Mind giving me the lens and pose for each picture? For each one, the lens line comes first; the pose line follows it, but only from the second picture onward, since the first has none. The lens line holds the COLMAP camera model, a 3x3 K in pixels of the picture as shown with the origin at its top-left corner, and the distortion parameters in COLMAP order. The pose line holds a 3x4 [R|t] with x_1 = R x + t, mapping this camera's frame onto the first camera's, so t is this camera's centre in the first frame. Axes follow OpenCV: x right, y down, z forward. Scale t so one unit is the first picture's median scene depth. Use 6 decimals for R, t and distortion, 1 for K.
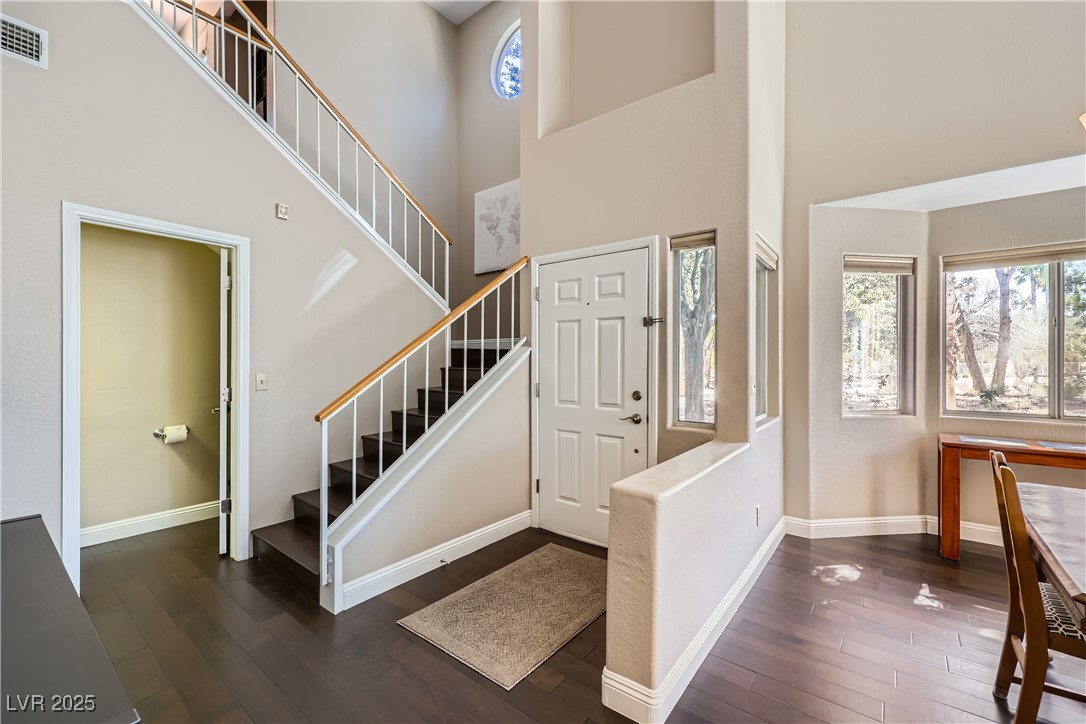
lens RADIAL K [[444.4, 0, 544.7], [0, 444.4, 361.2], [0, 0, 1]] dist [-0.001010, 0.000008]
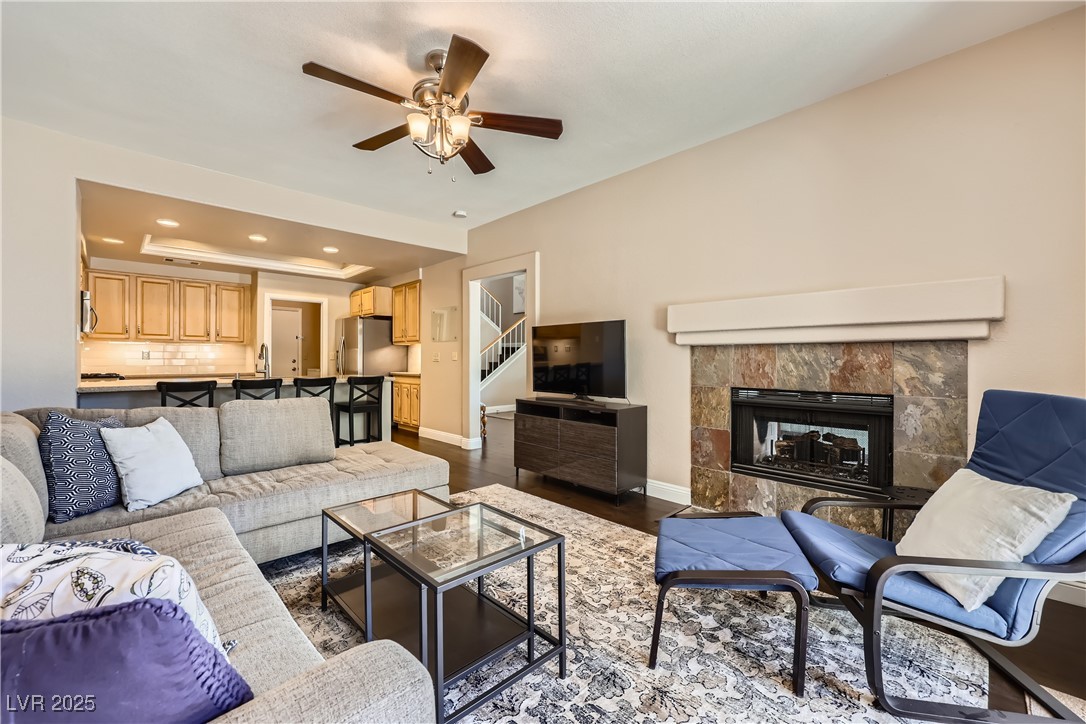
lens RADIAL K [[444.4, 0, 545.4], [0, 444.4, 356.5], [0, 0, 1]] dist [-0.001010, 0.000008]
pose [[0.989793, -0.002770, -0.142488, 0.474573], [0.003113, 0.999993, 0.002181, 0.028662], [0.142481, -0.002602, 0.989794, -1.770783]]
